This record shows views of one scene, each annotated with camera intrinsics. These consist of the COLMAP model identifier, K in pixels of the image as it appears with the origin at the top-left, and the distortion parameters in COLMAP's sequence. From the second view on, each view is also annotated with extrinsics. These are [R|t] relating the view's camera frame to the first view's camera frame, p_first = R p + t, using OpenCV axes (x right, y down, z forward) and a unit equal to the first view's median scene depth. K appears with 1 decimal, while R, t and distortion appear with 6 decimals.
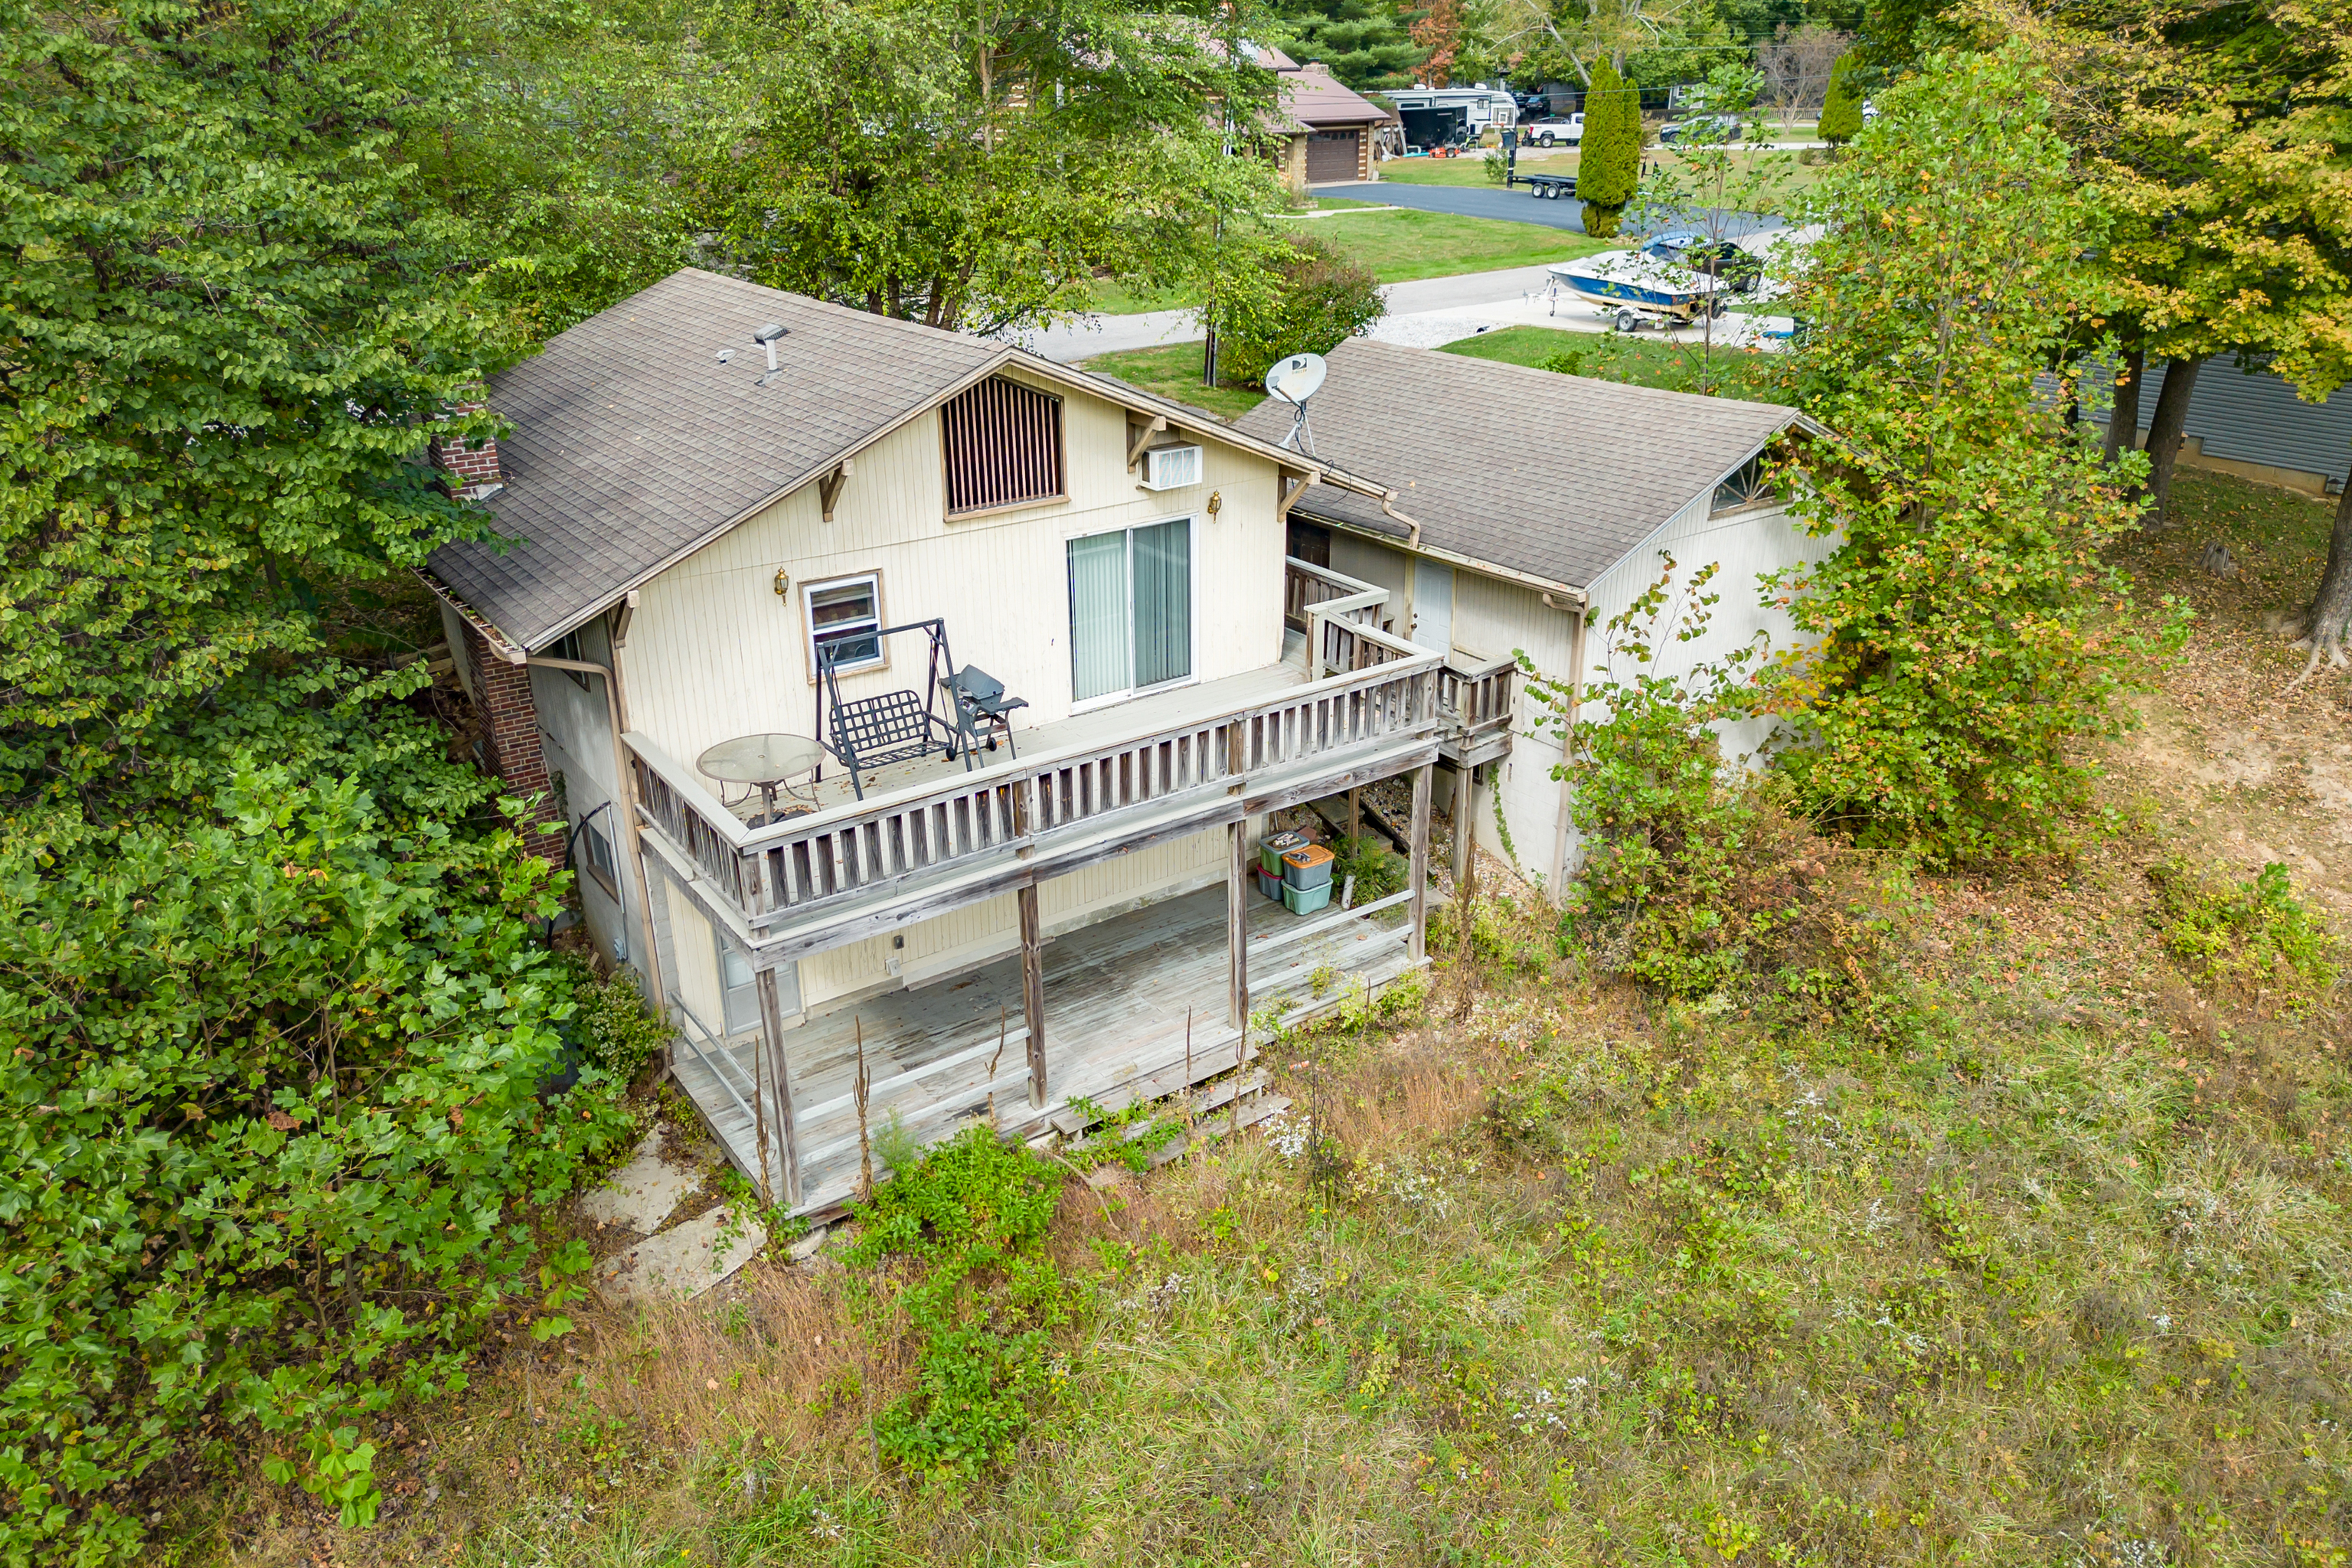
lens RADIAL K [[1645.0, 0, 1163.5], [0, 1645.0, 765.2], [0, 0, 1]] dist [0.087374, -0.099220]
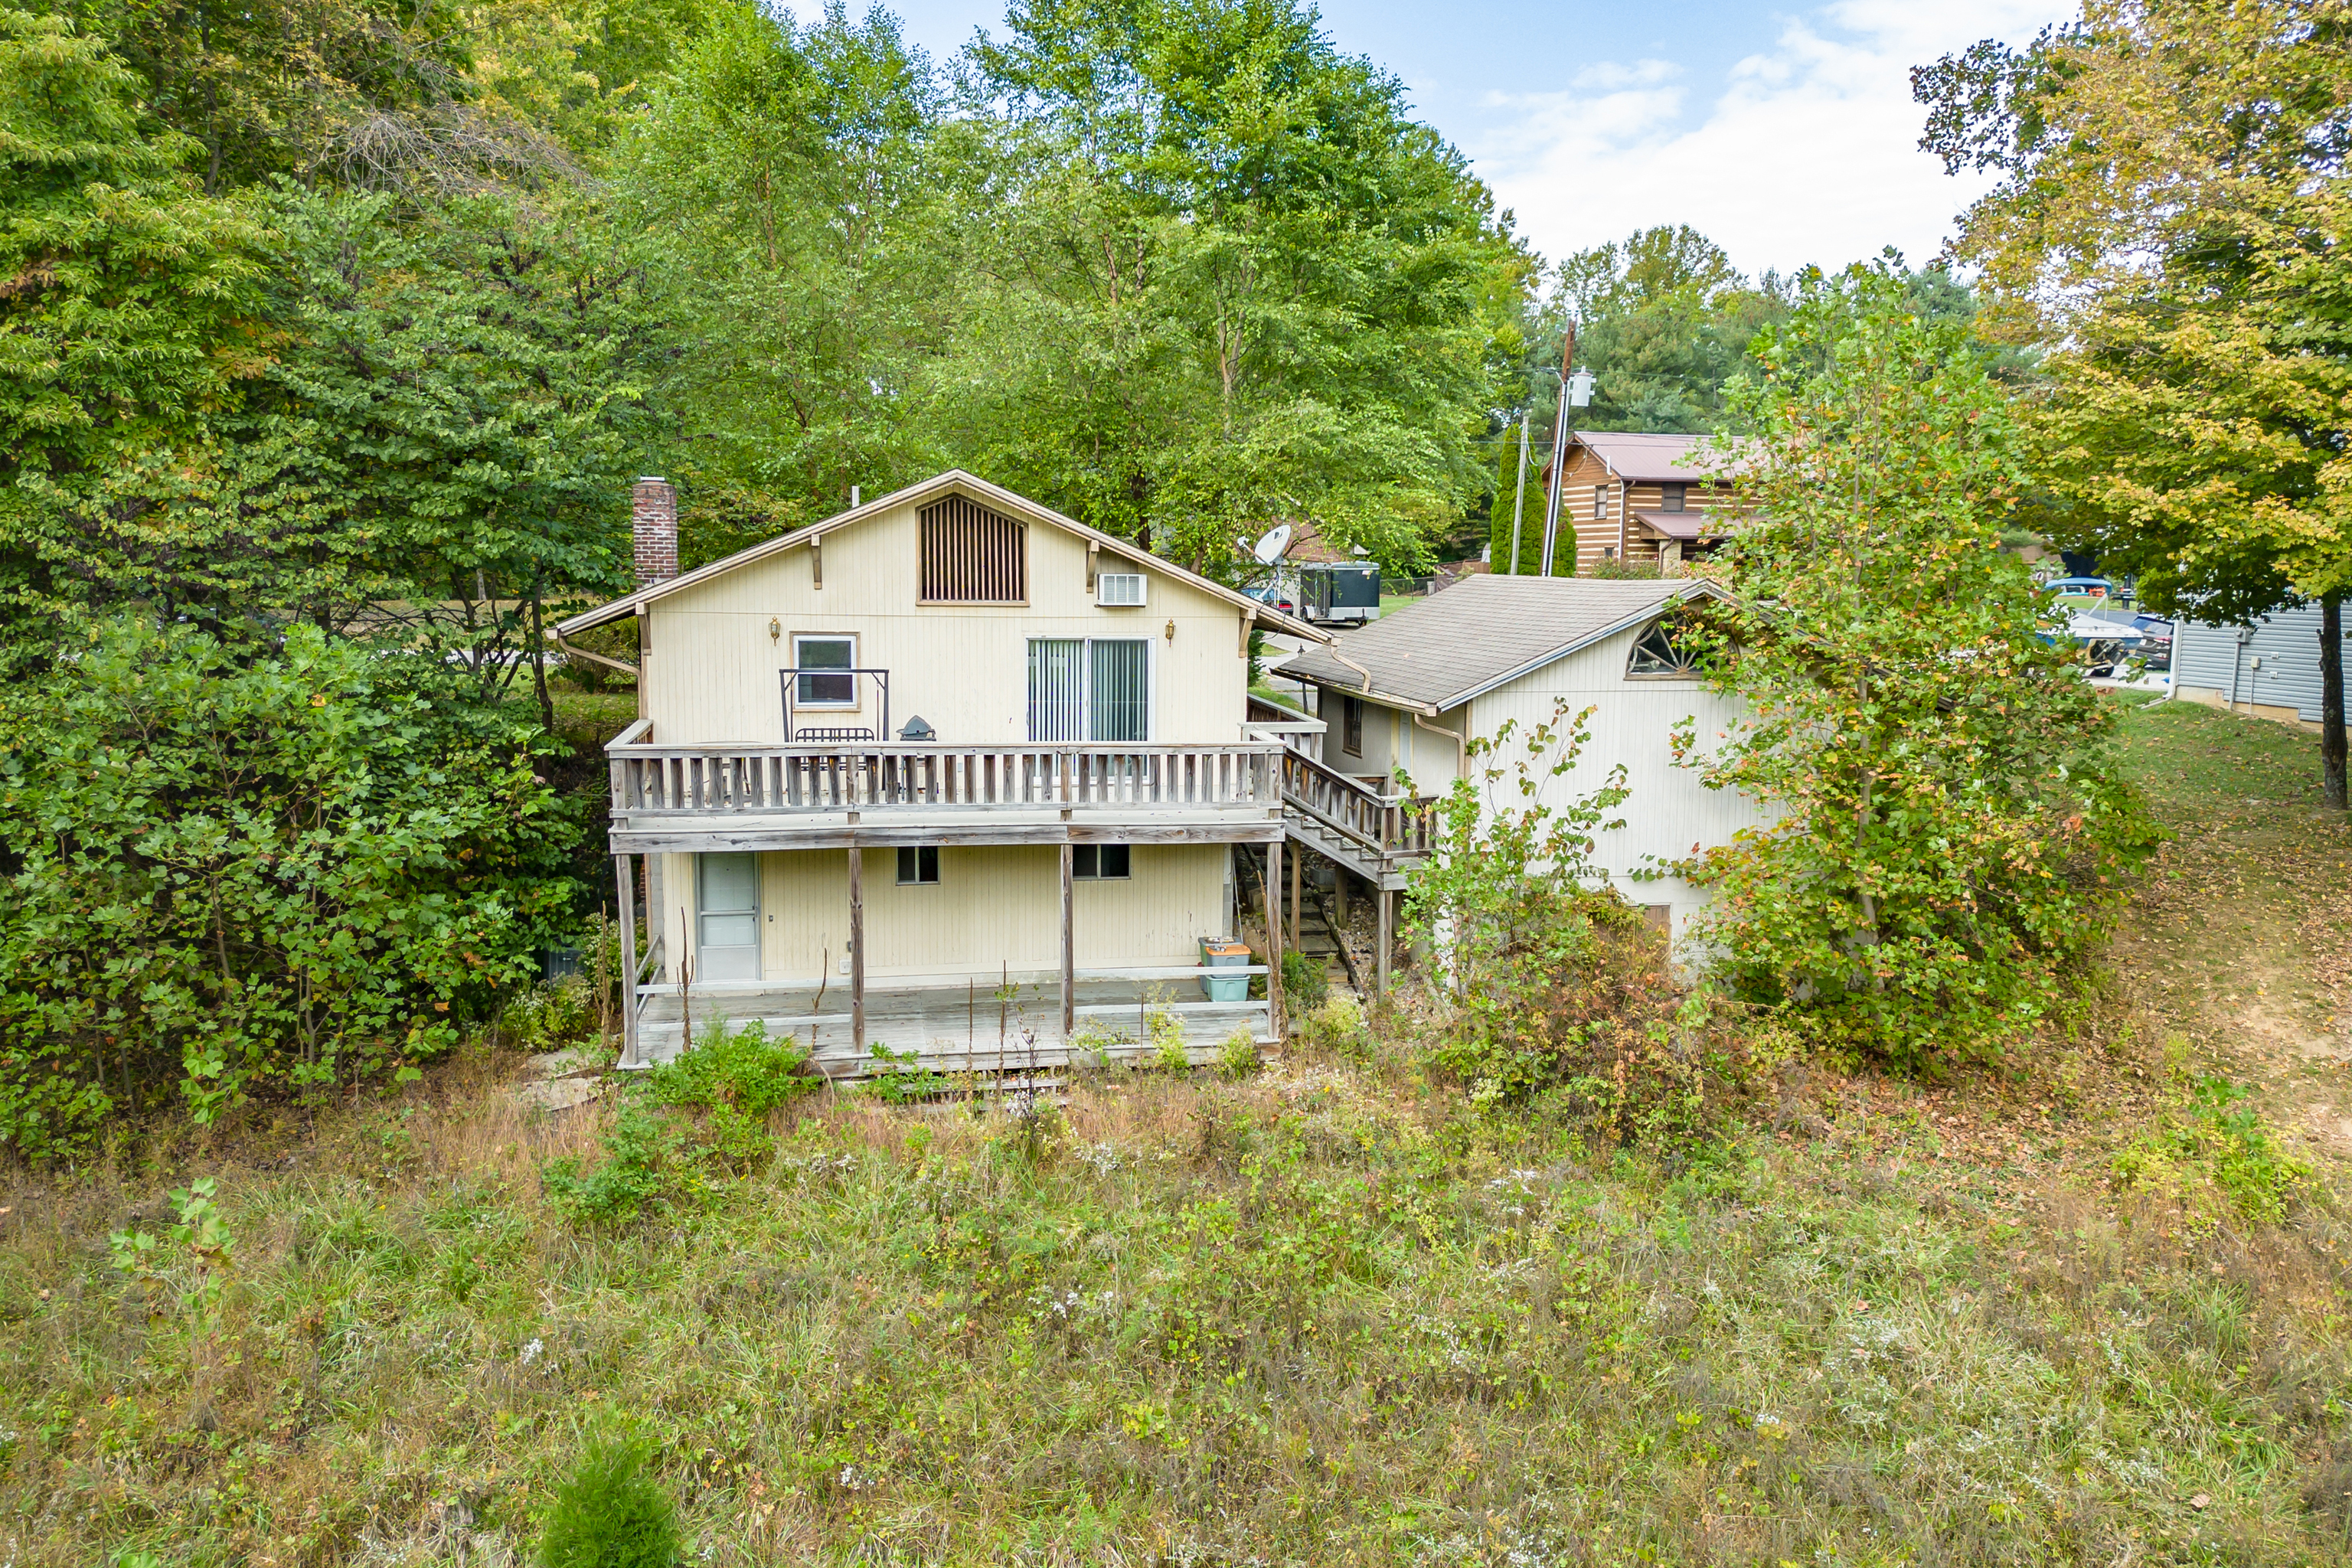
lens RADIAL K [[1657.6, 0, 1176.0], [0, 1657.6, 784.0], [0, 0, 1]] dist [0.093756, -0.106608]
pose [[0.908782, 0.077415, -0.410028, 0.562713], [-0.180758, 0.958693, -0.219625, 0.222773], [0.376088, 0.273707, 0.885236, -0.036856]]
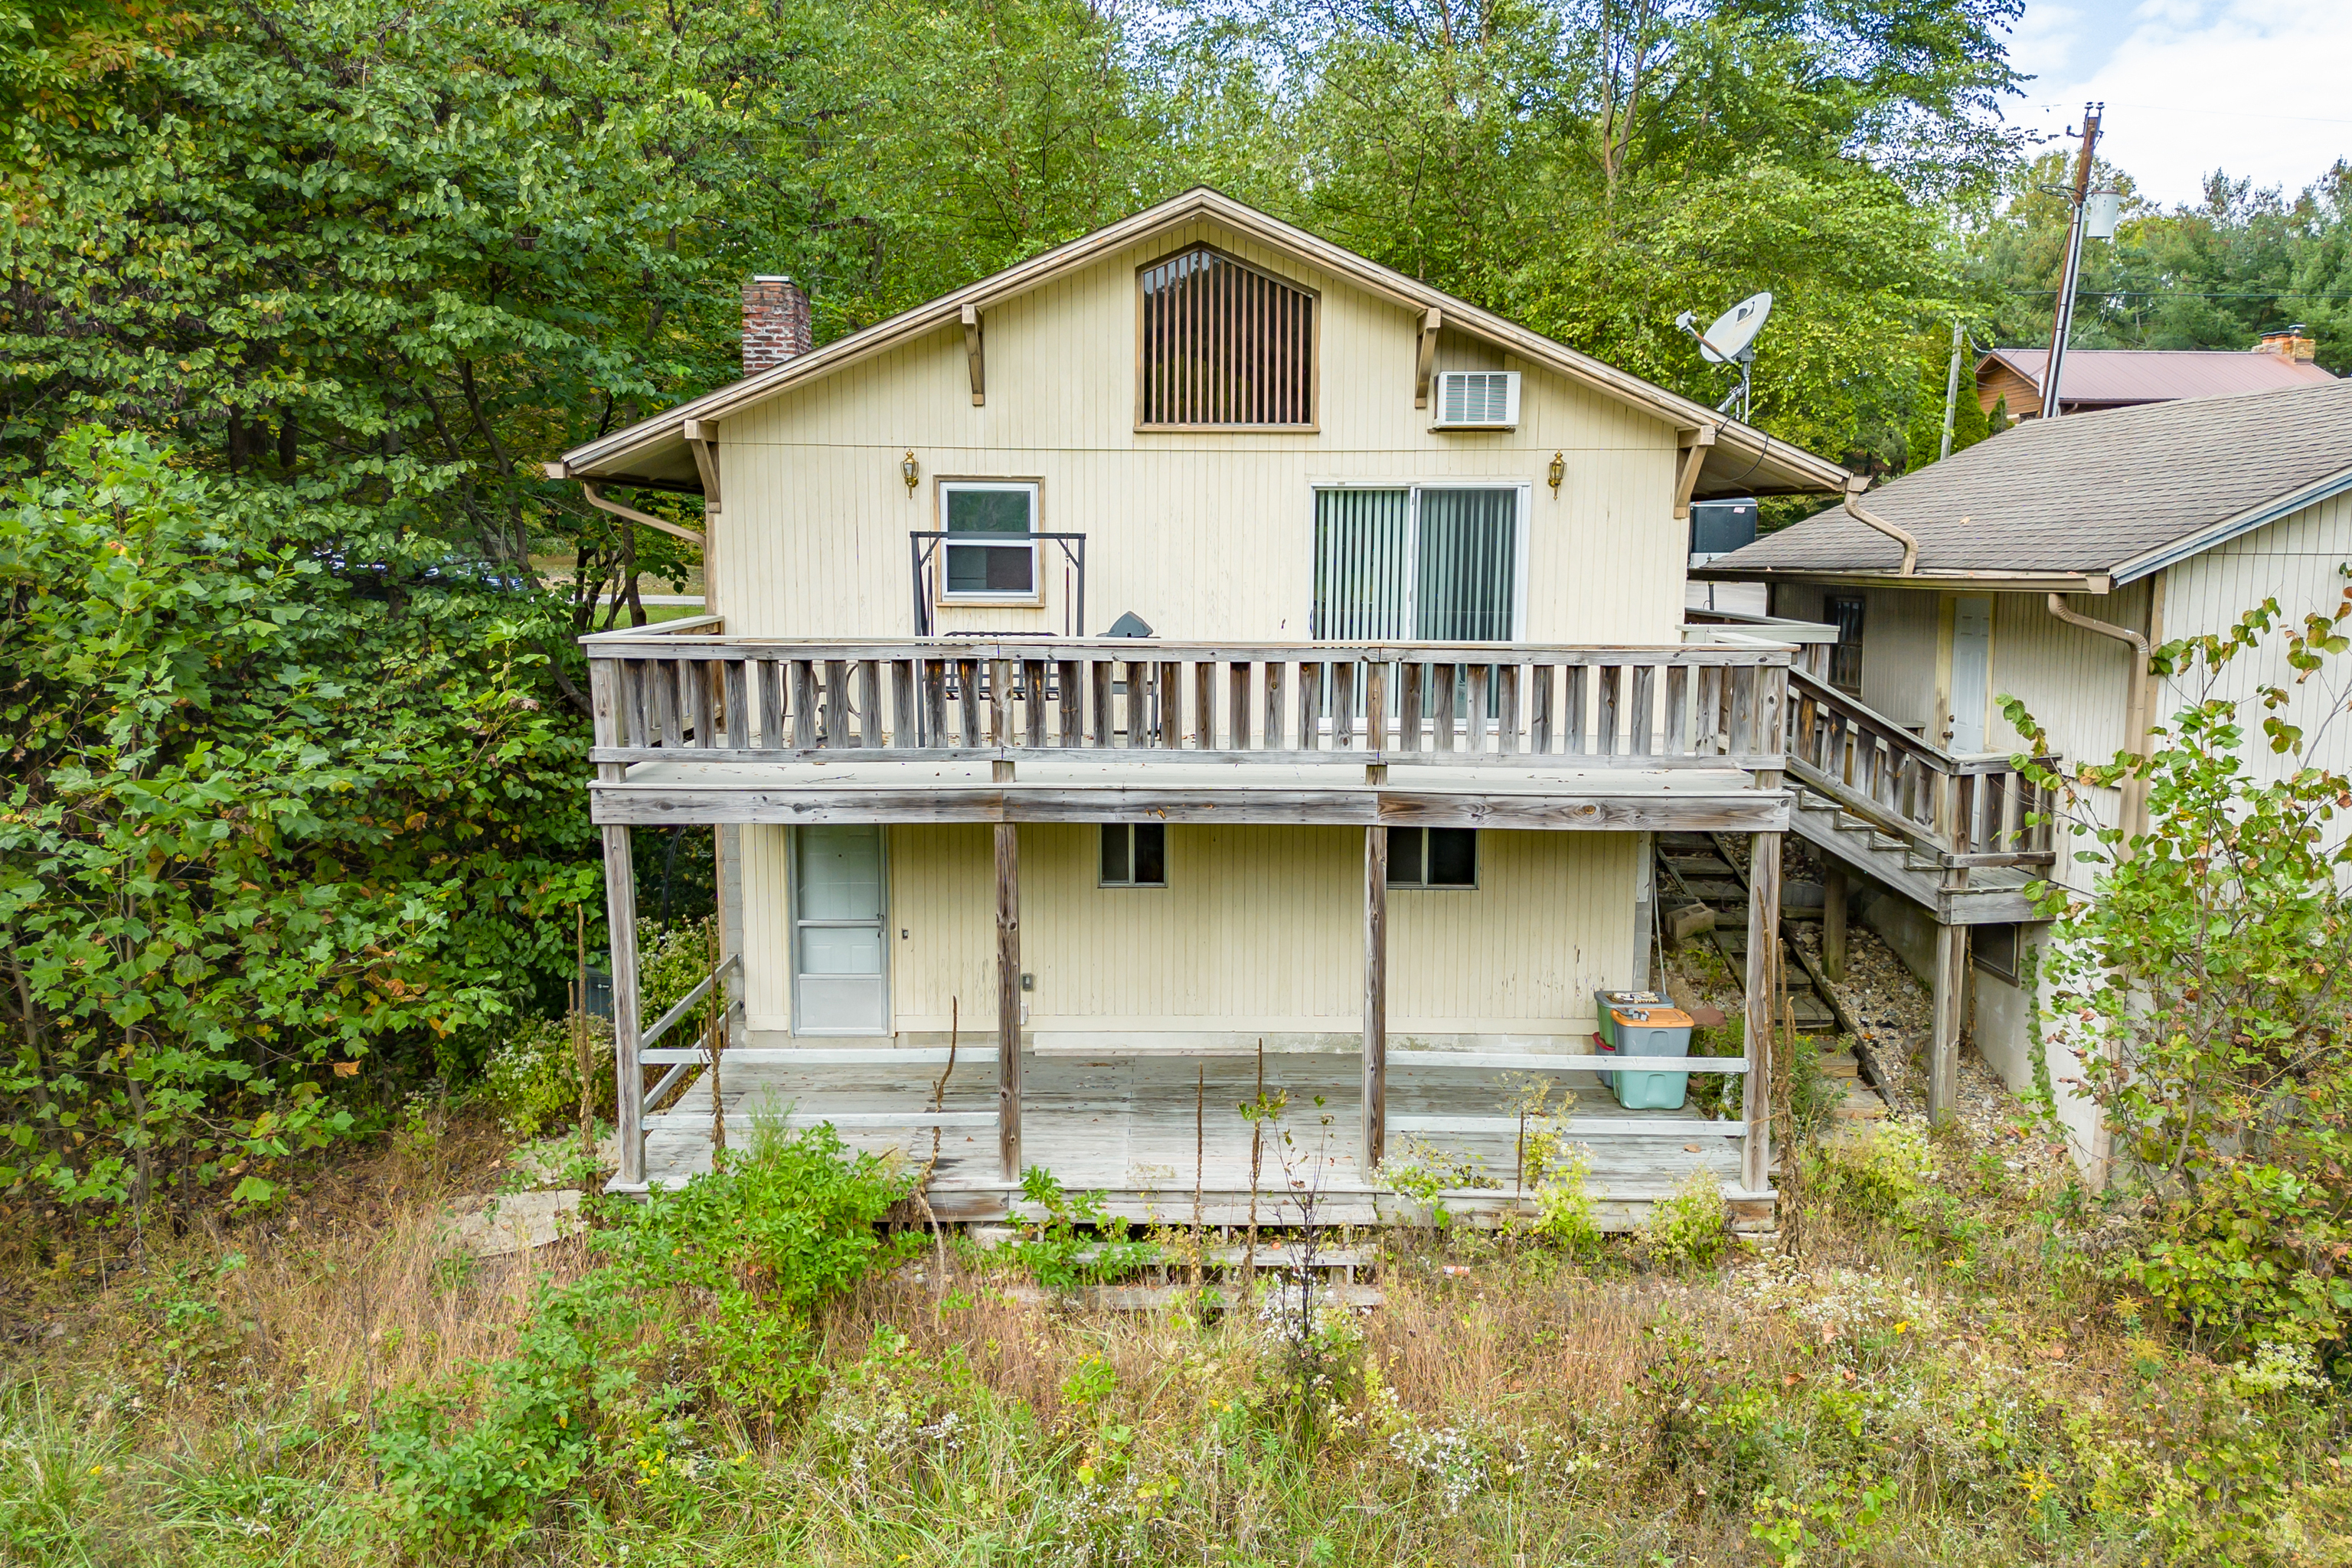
lens RADIAL K [[1657.6, 0, 1176.0], [0, 1657.6, 784.0], [0, 0, 1]] dist [0.093756, -0.106608]
pose [[0.822635, 0.094531, -0.560656, 0.326726], [-0.232300, 0.955905, -0.179674, 0.144090], [0.518949, 0.278047, 0.808320, 0.387821]]
